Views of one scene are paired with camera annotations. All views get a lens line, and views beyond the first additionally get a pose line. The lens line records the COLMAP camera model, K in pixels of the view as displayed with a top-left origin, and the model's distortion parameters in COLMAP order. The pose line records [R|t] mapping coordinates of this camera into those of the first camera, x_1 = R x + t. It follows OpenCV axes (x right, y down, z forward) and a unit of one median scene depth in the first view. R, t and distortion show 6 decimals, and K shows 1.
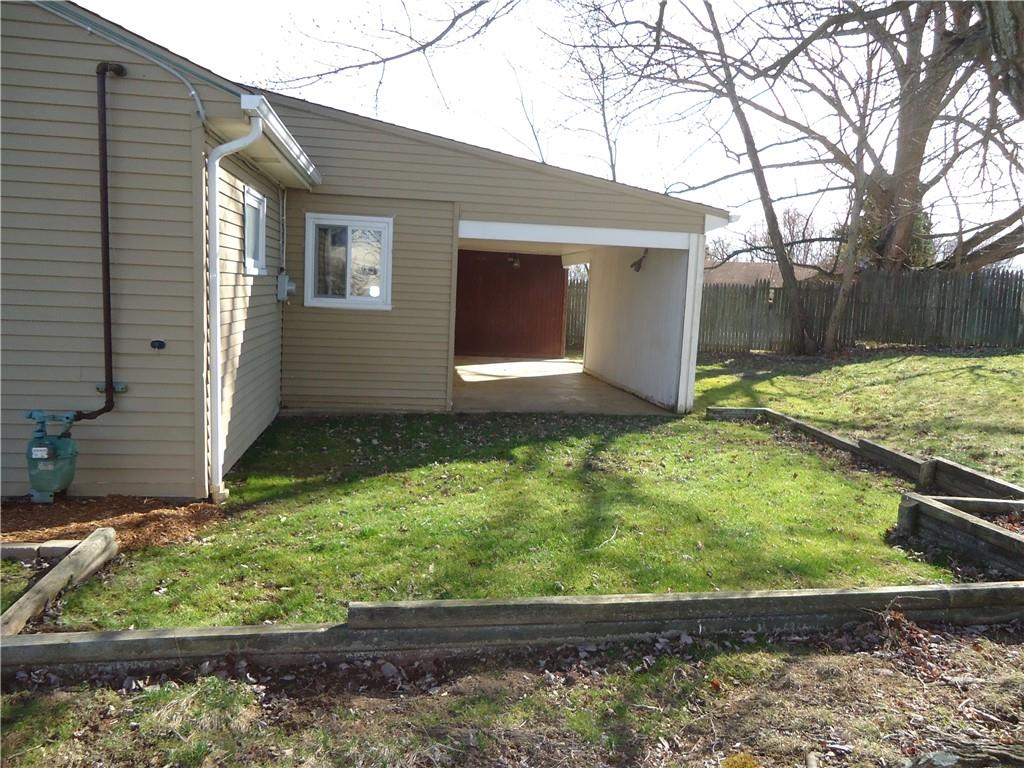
lens RADIAL K [[742.6, 0, 514.9], [0, 742.6, 377.3], [0, 0, 1]] dist [-0.006721, 0.009714]
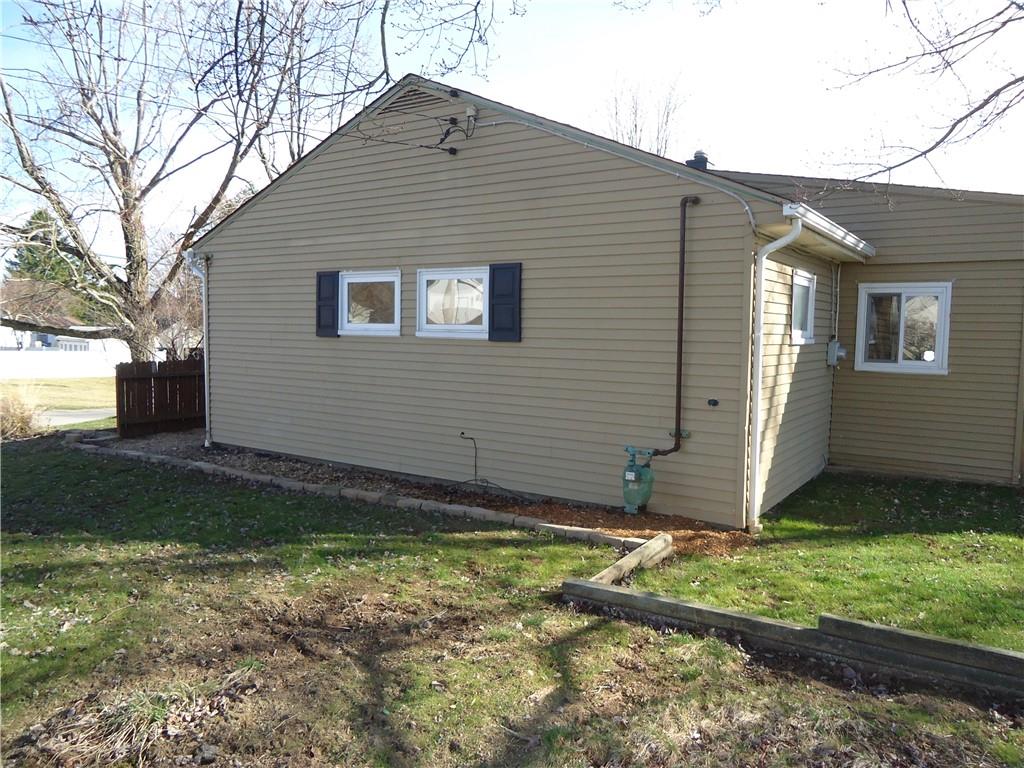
lens RADIAL K [[742.6, 0, 513.5], [0, 742.6, 383.2], [0, 0, 1]] dist [-0.006721, 0.009714]
pose [[0.730257, 0.014766, -0.683012, 0.153220], [-0.063137, 0.996946, -0.045952, 0.003722], [0.680248, 0.076680, 0.728960, -0.187711]]
